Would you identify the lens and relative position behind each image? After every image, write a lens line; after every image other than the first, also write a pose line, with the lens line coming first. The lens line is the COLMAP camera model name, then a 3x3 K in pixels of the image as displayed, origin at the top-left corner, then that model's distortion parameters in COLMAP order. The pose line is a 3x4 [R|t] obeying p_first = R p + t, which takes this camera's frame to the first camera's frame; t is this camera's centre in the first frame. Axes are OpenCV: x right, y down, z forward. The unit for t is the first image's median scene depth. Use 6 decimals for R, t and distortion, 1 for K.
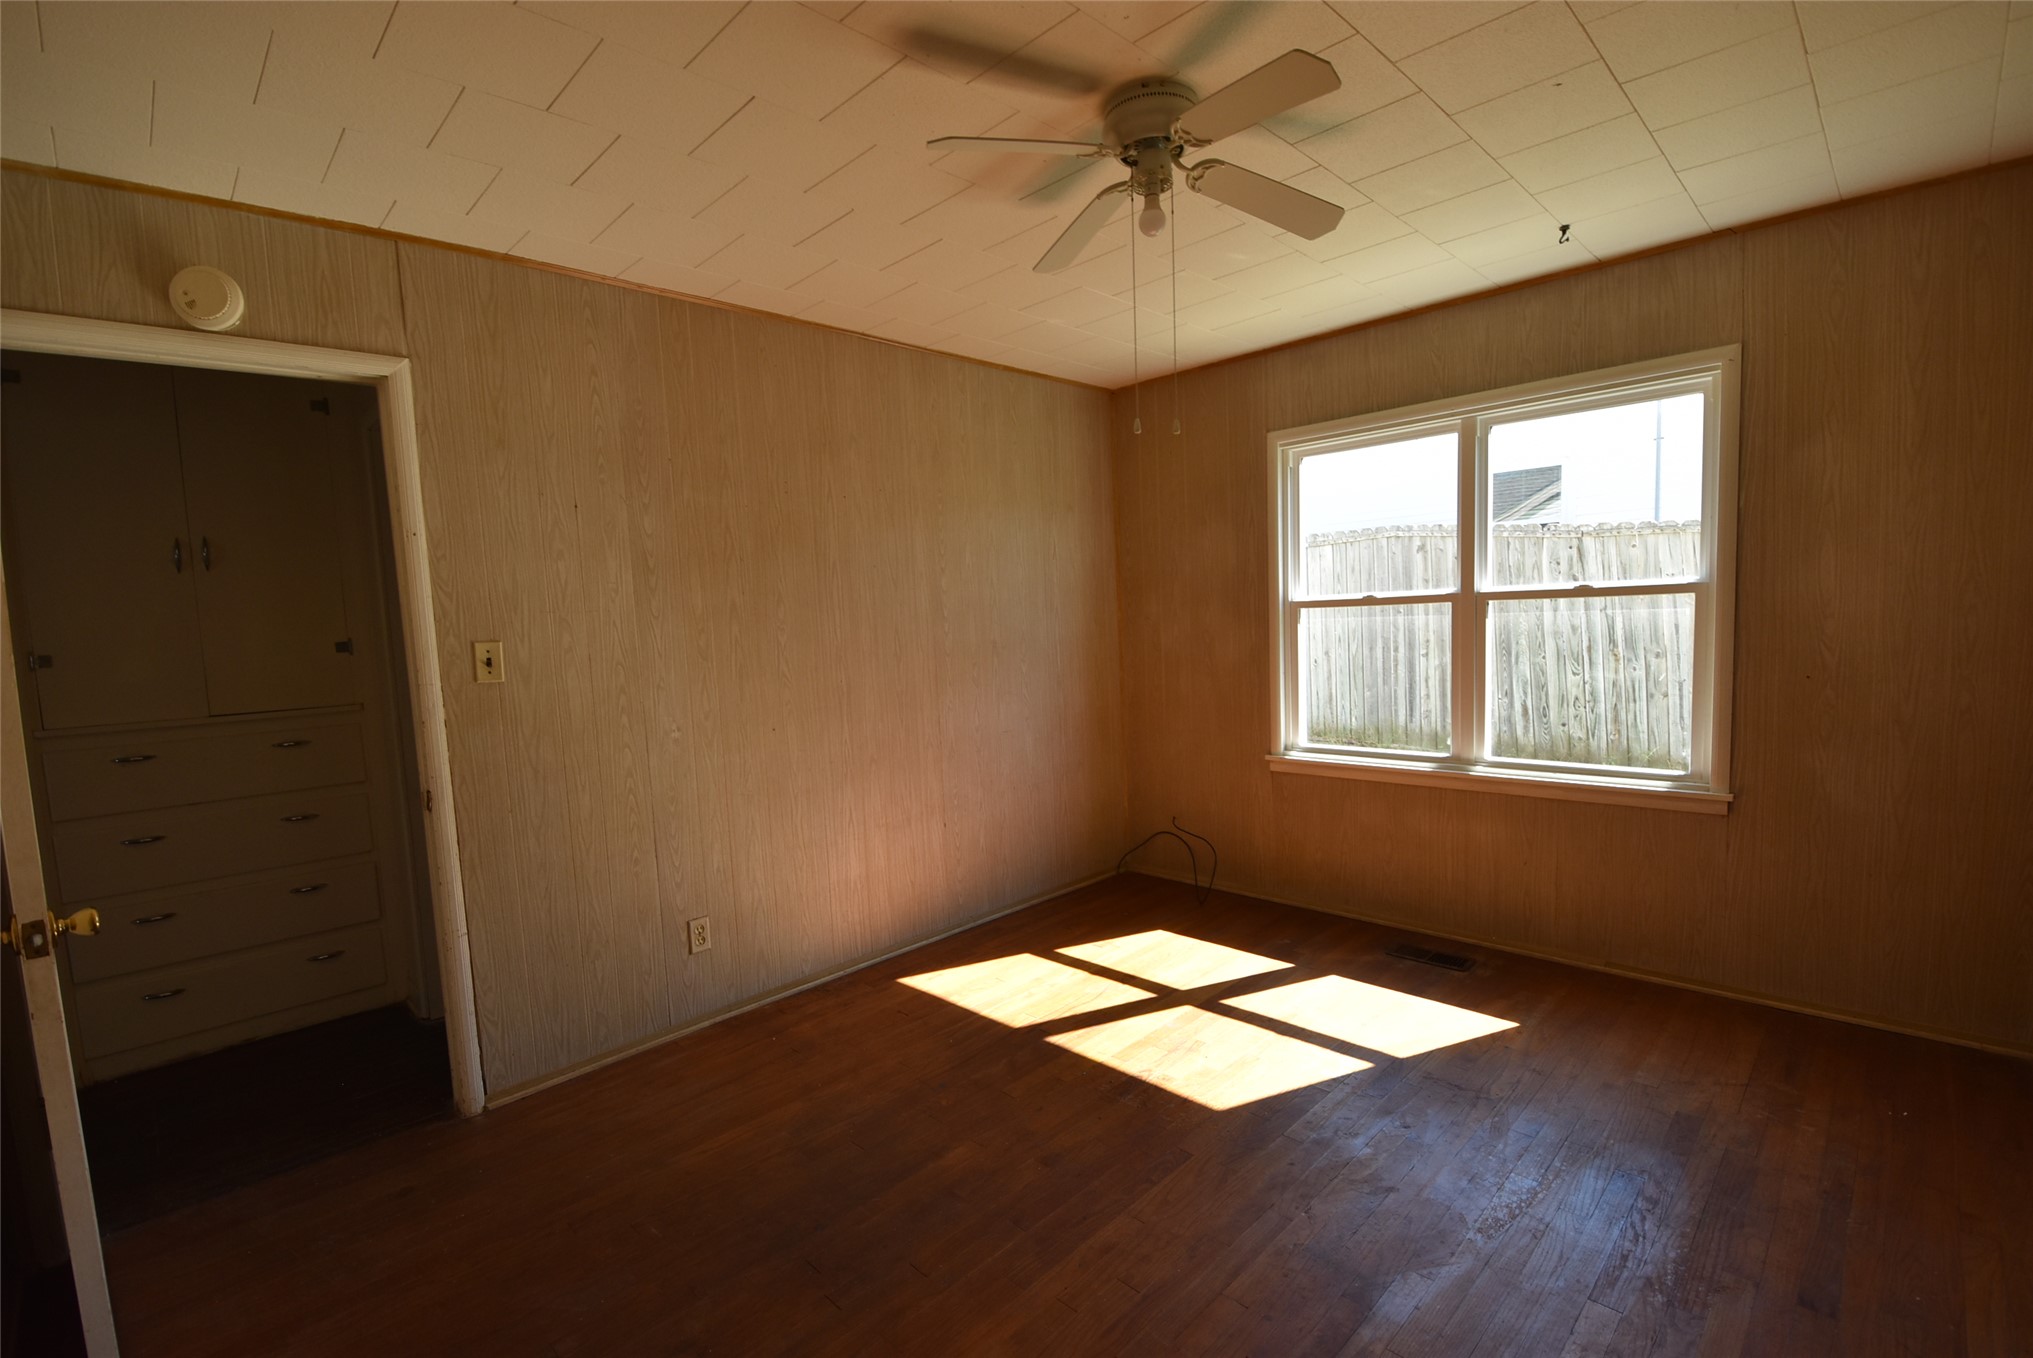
lens RADIAL K [[901.0, 0, 1006.7], [0, 901.0, 700.1], [0, 0, 1]] dist [0.016496, -0.023108]
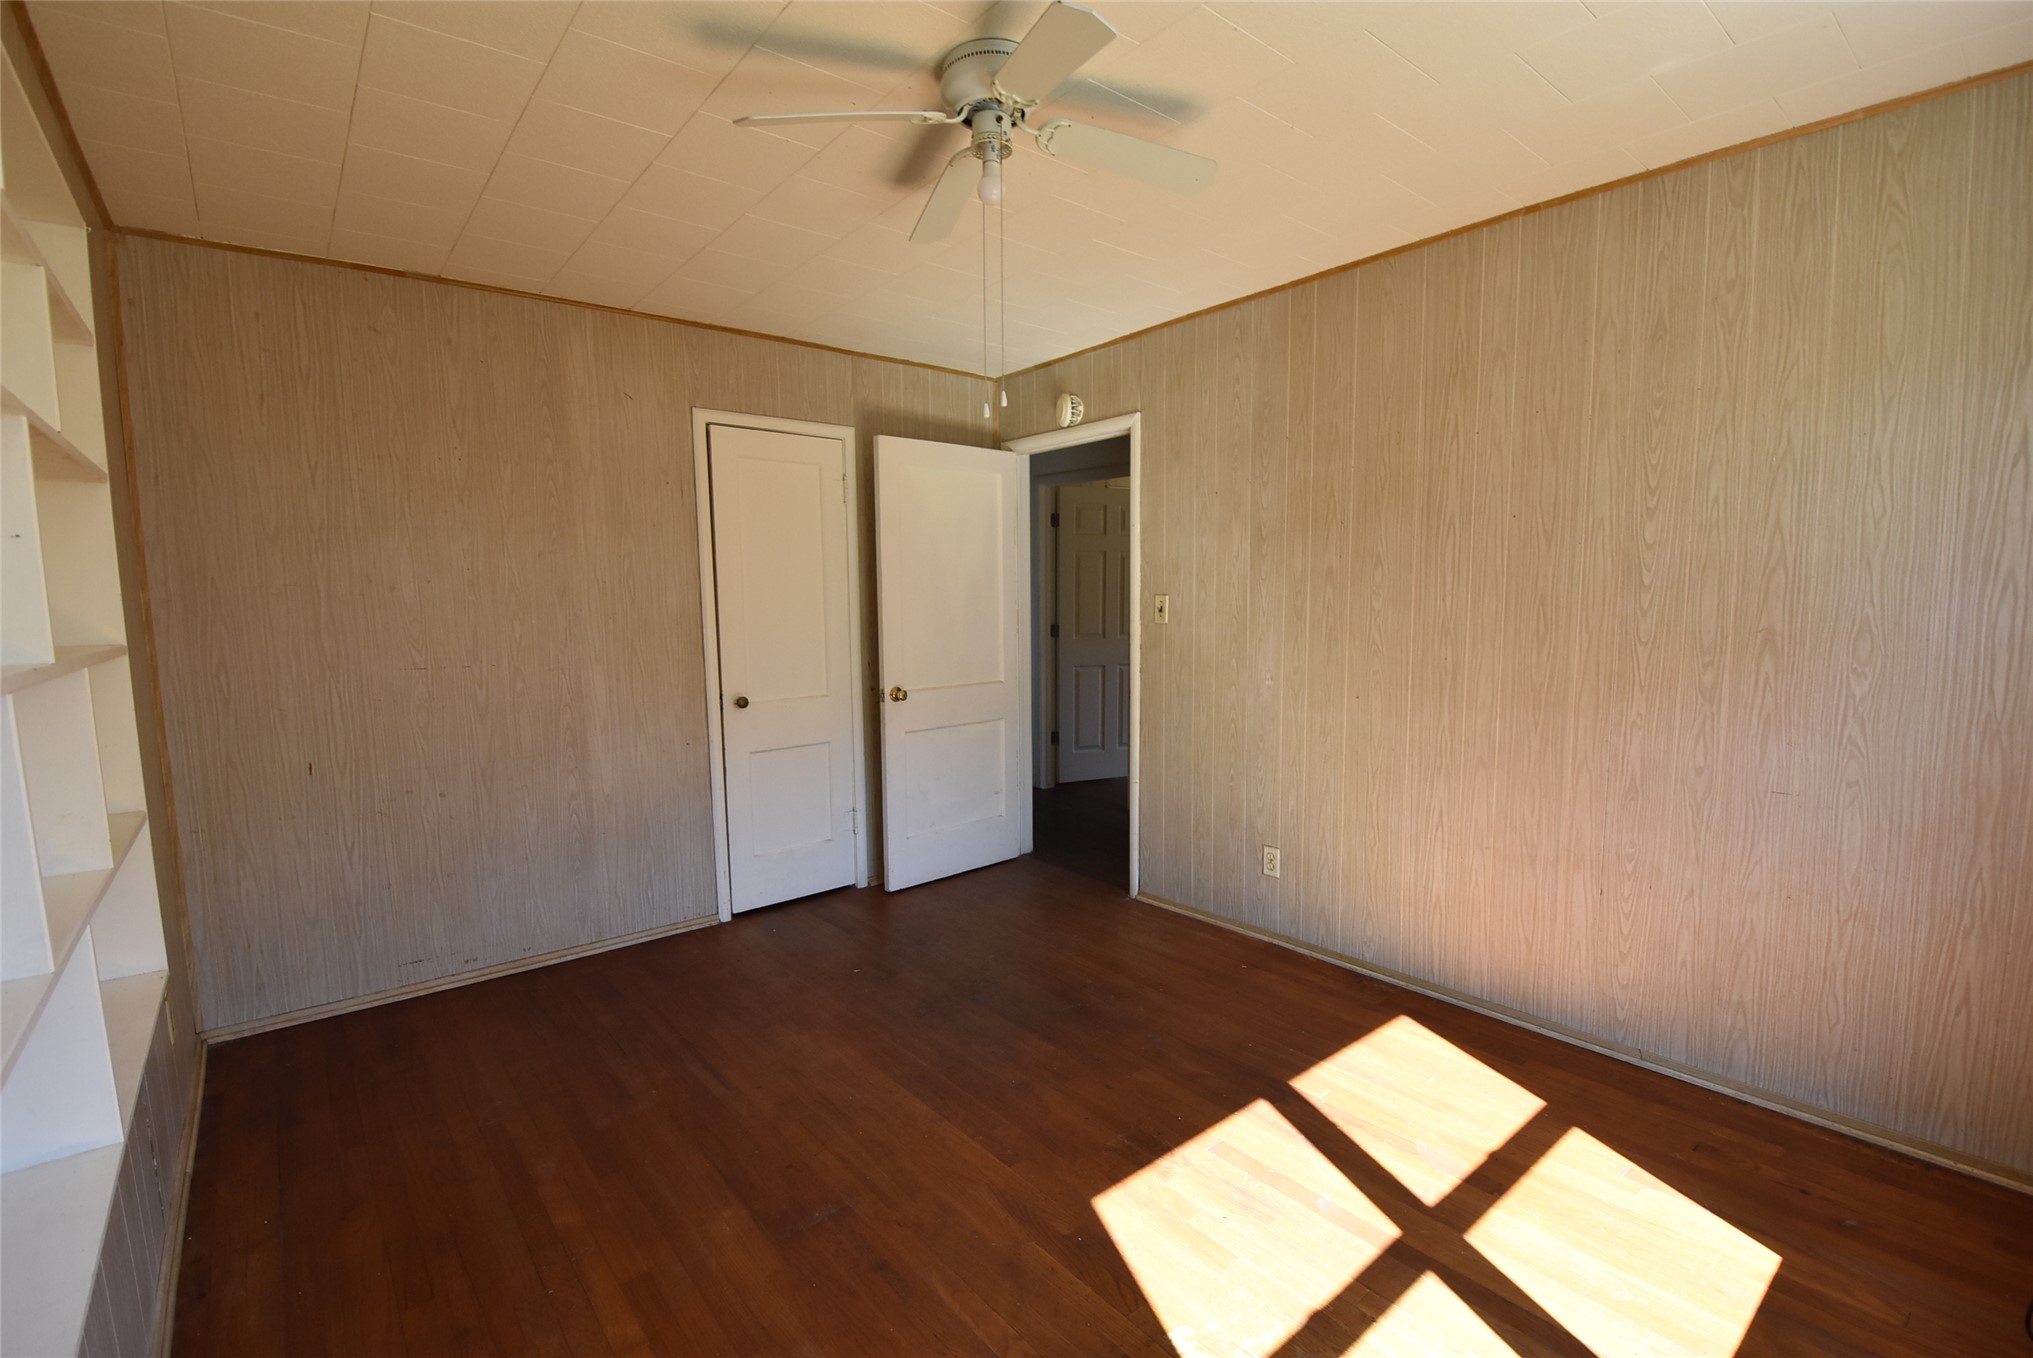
lens RADIAL K [[901.0, 0, 1006.7], [0, 901.0, 700.1], [0, 0, 1]] dist [0.016496, -0.023108]
pose [[-0.095372, 0.159846, -0.982524, 0.778967], [-0.077366, 0.982847, 0.167408, -0.103987], [0.992431, 0.091980, -0.081369, 0.750291]]
